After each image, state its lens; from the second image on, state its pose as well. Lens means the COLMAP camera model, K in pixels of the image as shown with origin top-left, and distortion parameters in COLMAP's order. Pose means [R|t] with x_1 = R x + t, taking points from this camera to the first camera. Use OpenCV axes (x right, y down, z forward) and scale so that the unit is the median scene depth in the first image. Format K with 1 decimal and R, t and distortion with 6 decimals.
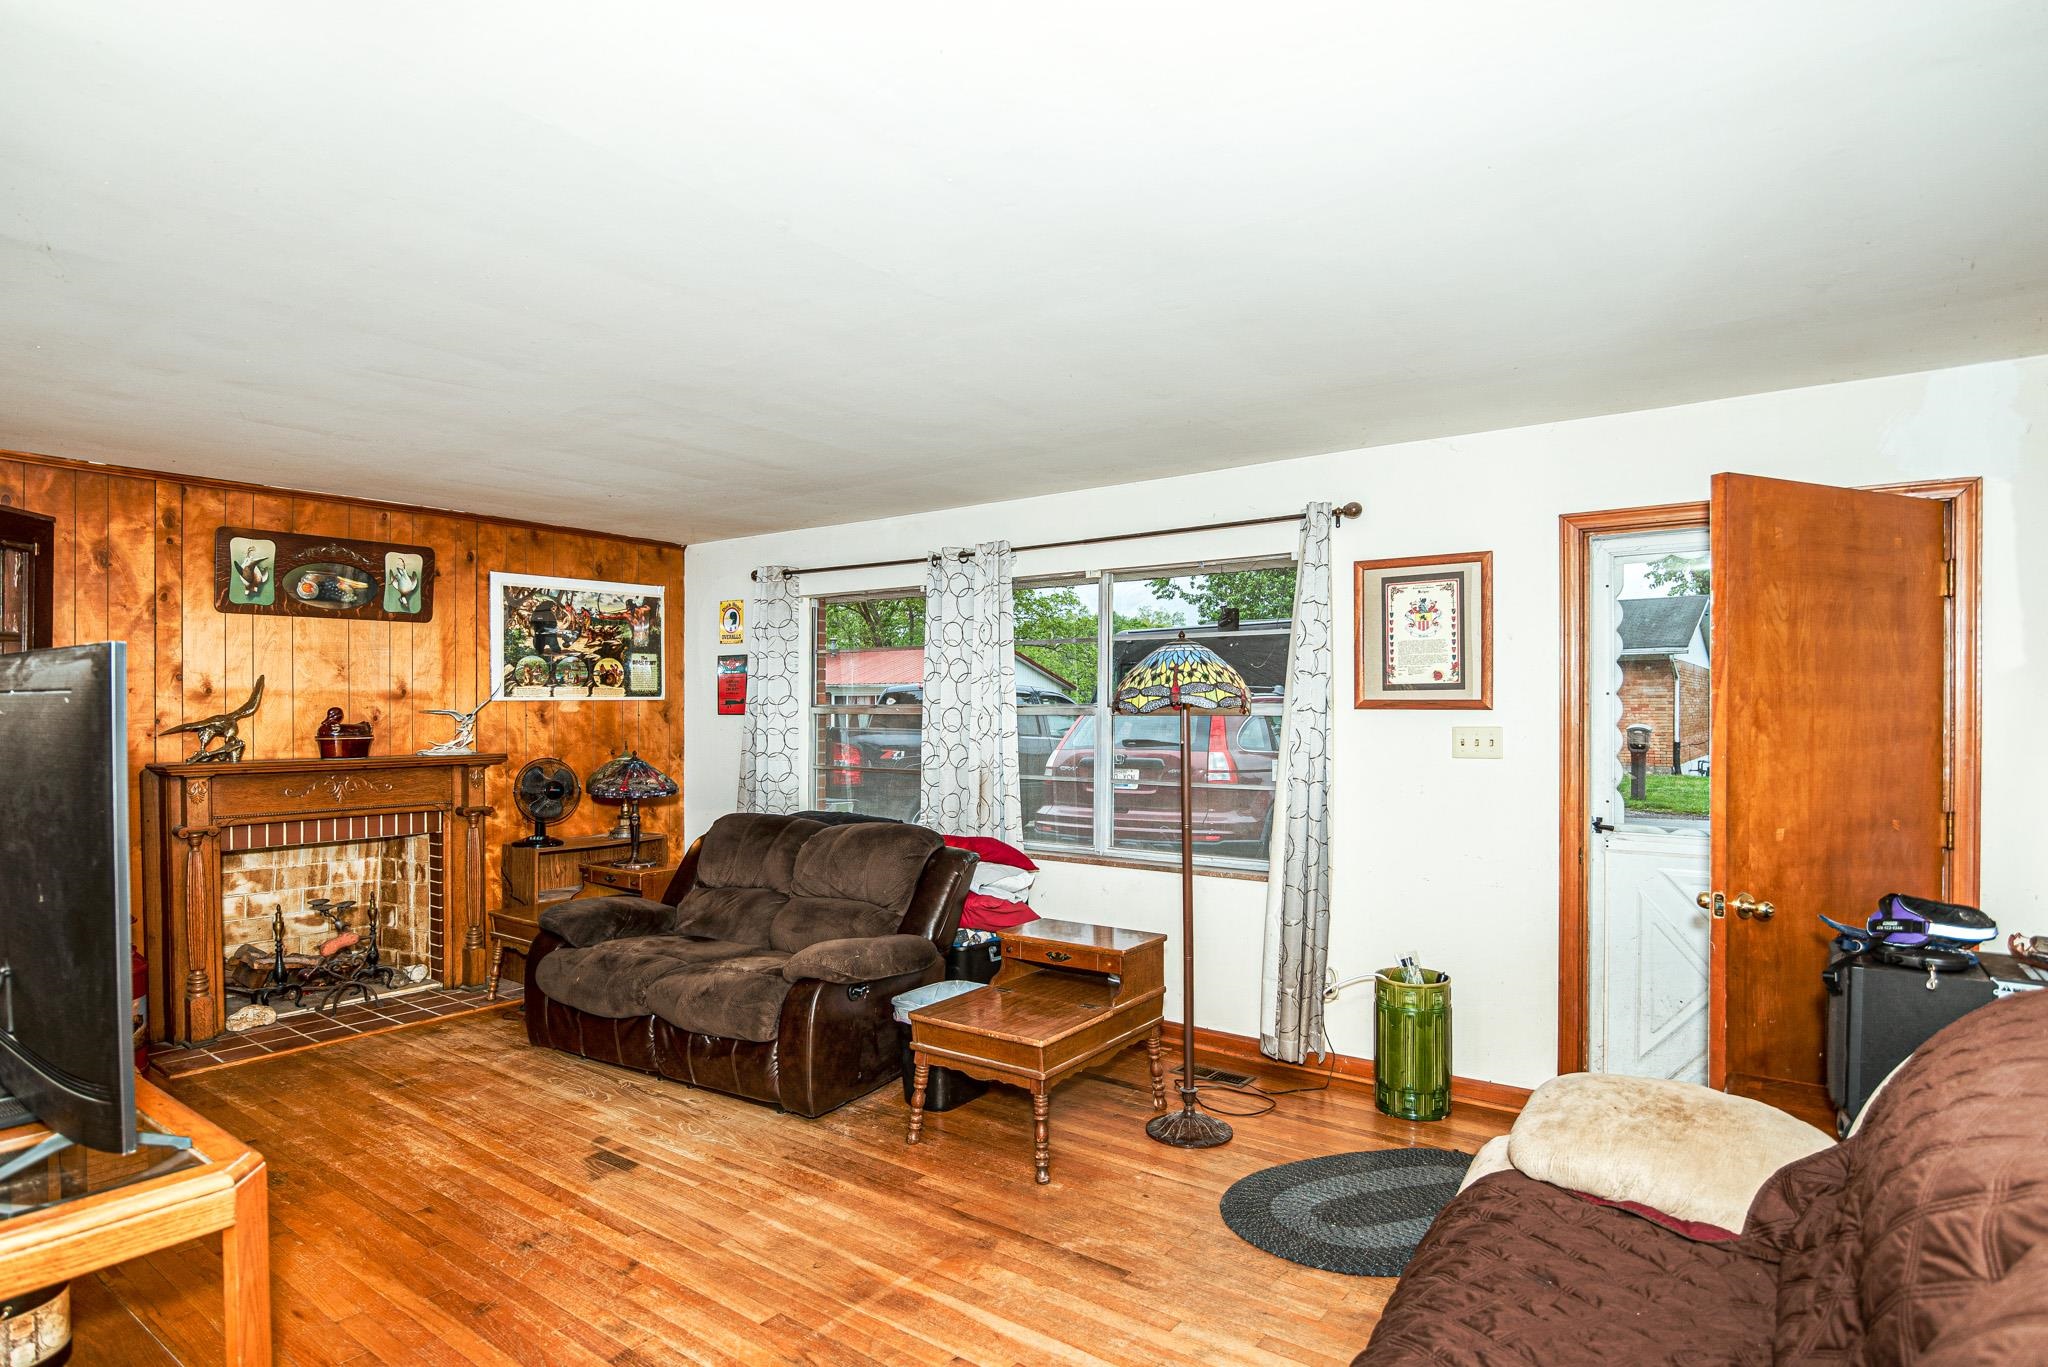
lens RADIAL K [[1032.6, 0, 1002.7], [0, 1032.6, 689.0], [0, 0, 1]] dist [-0.002887, -0.000986]
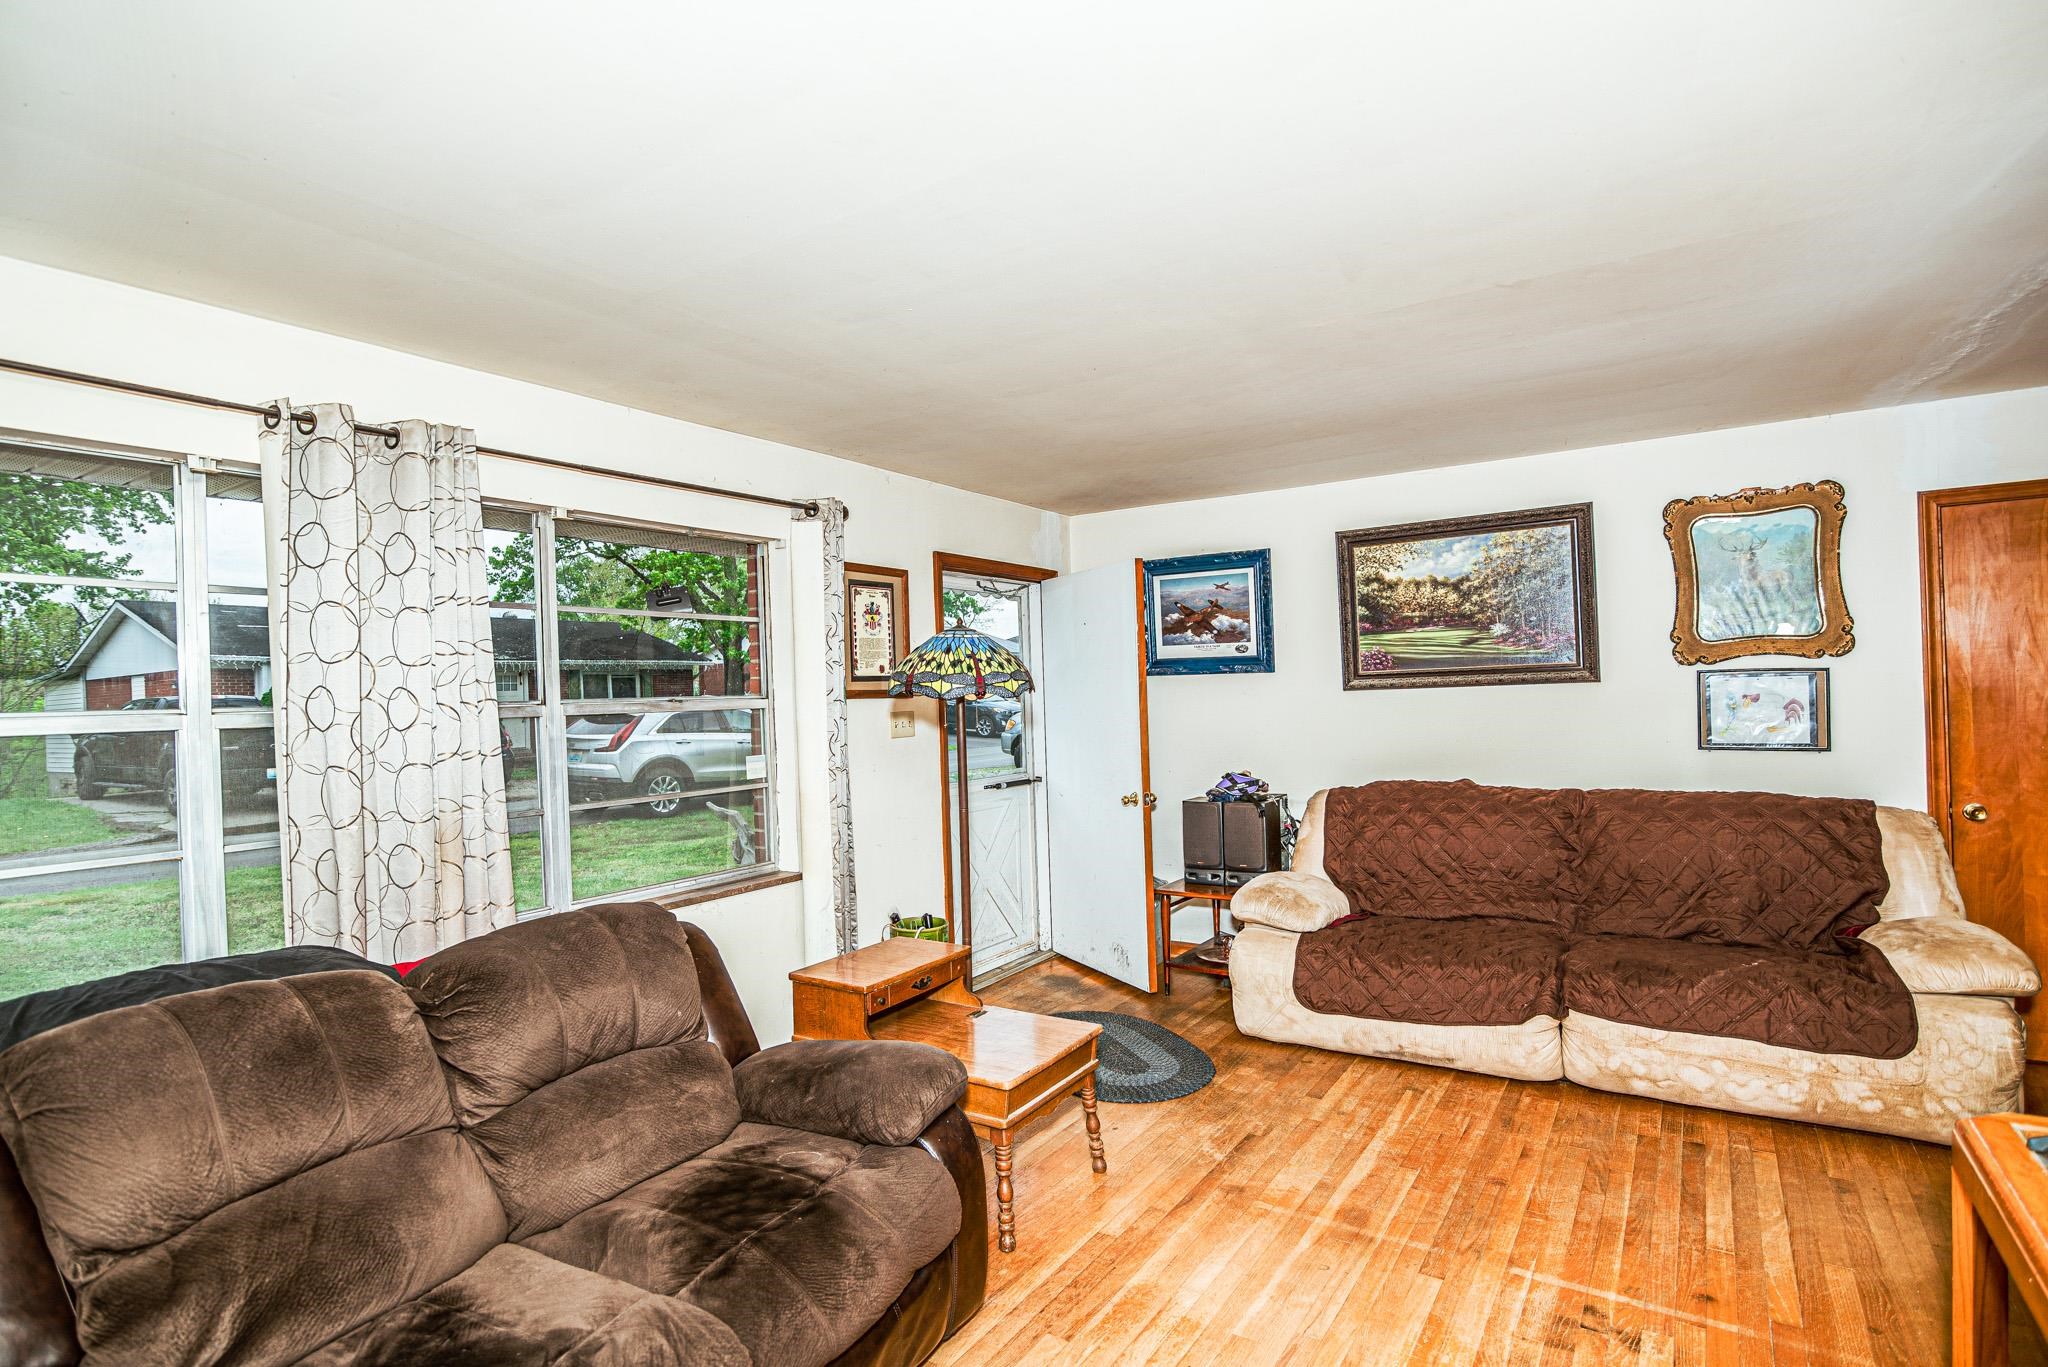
lens RADIAL K [[1045.7, 0, 1024.0], [0, 1045.7, 683.5], [0, 0, 1]] dist [-0.001013, -0.000267]
pose [[-0.036510, 0.005183, 0.999320, -0.674462], [0.006443, 0.999967, -0.004951, 0.008966], [-0.999313, 0.006258, -0.036542, 0.769454]]
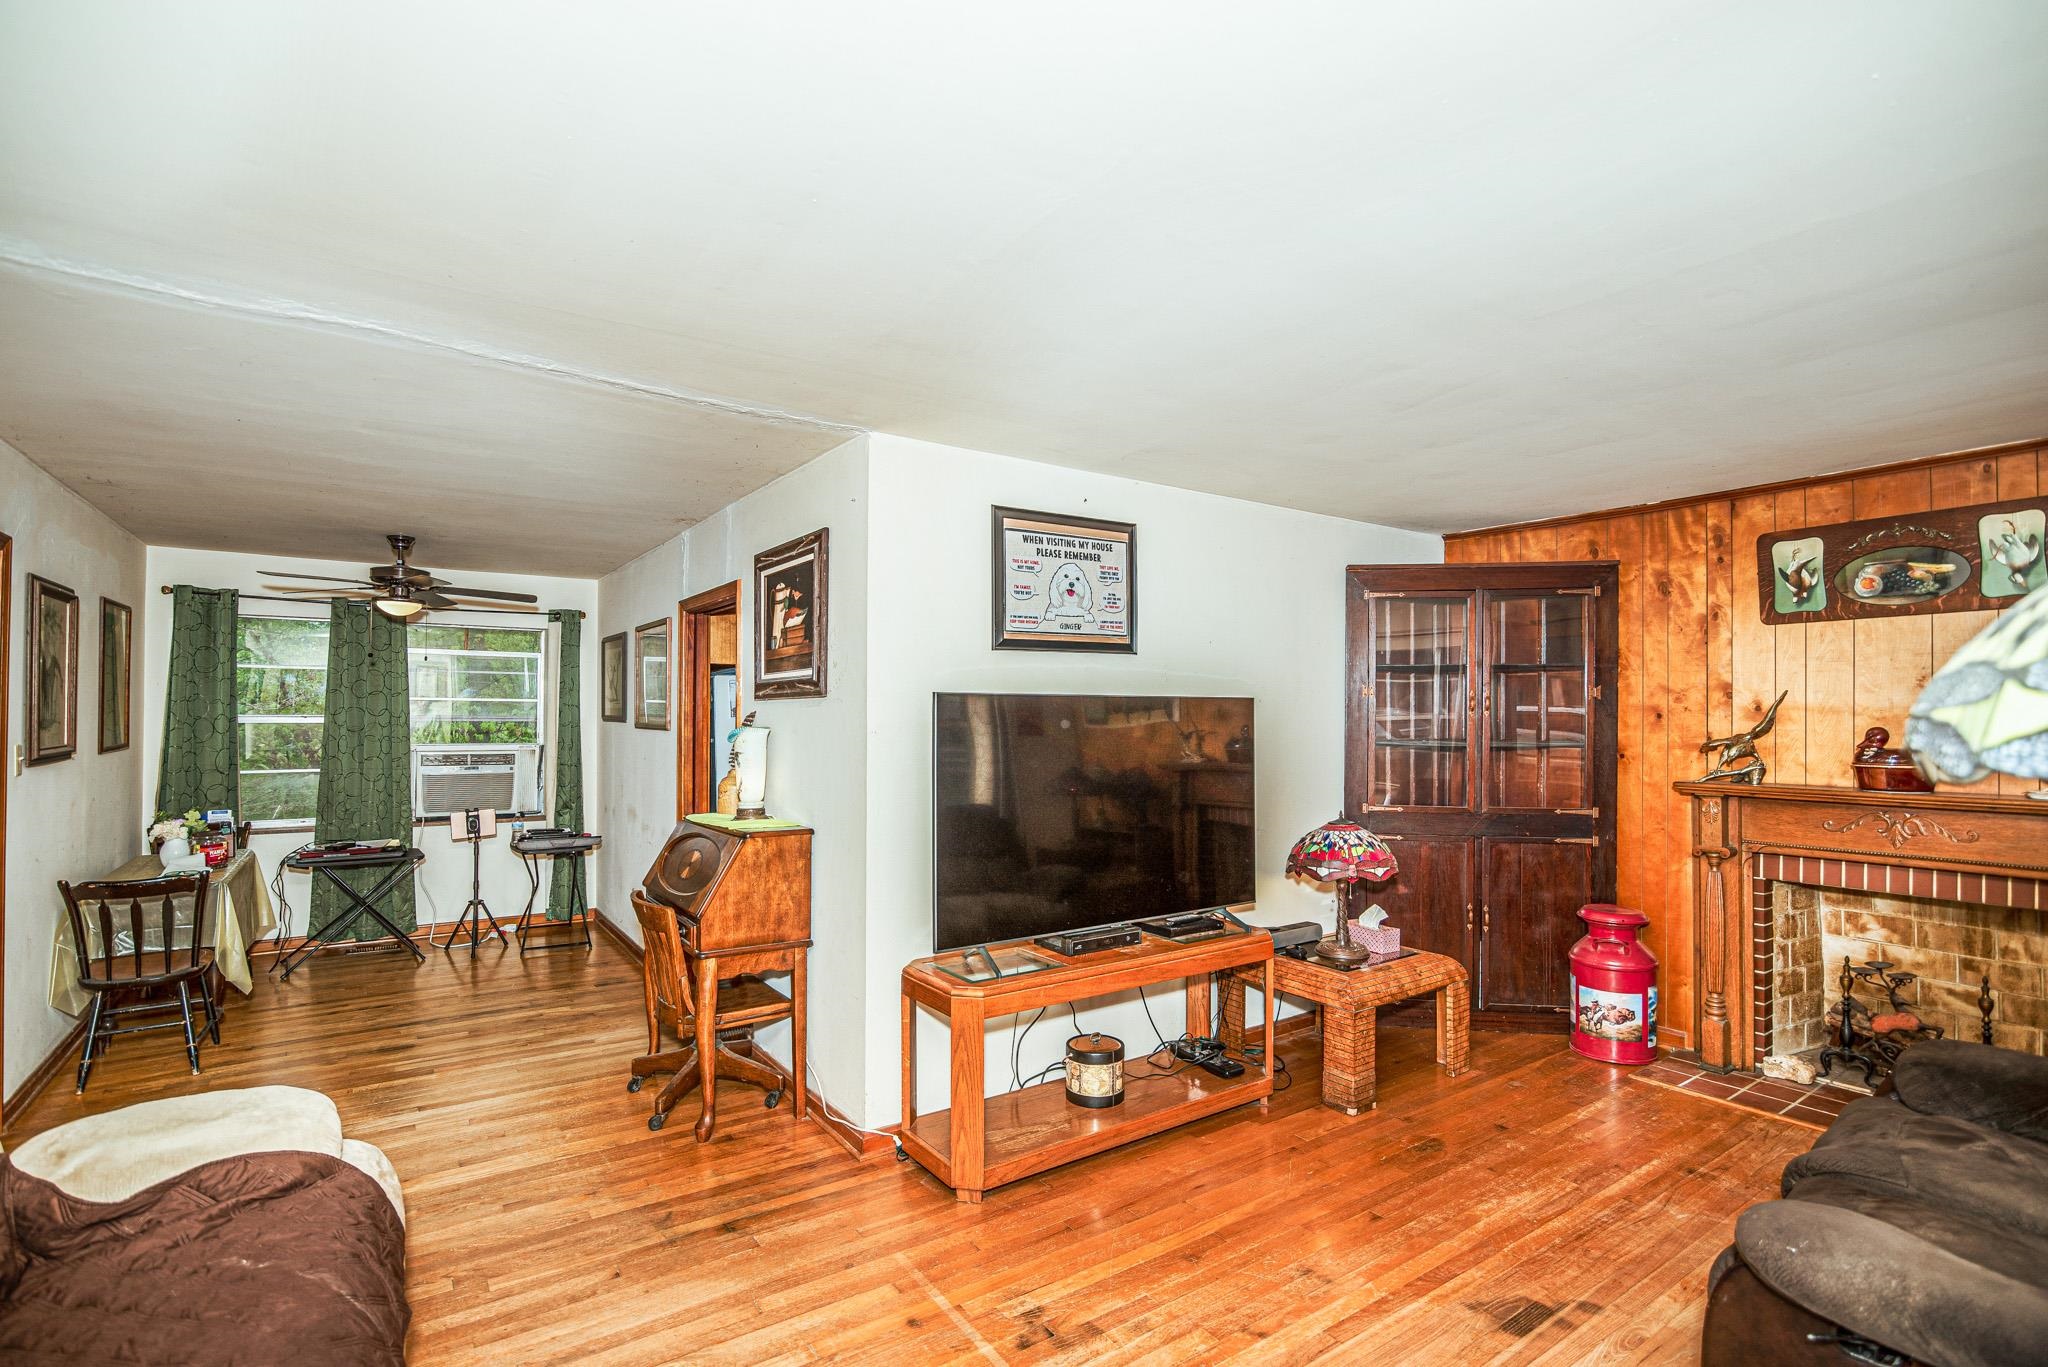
lens RADIAL K [[1032.6, 0, 1002.7], [0, 1032.6, 689.0], [0, 0, 1]] dist [-0.002887, -0.000986]
pose [[-0.317463, -0.021337, -0.948031, 0.353887], [0.014557, 0.999519, -0.027371, -0.000301], [0.948159, -0.022490, -0.316999, 0.633533]]
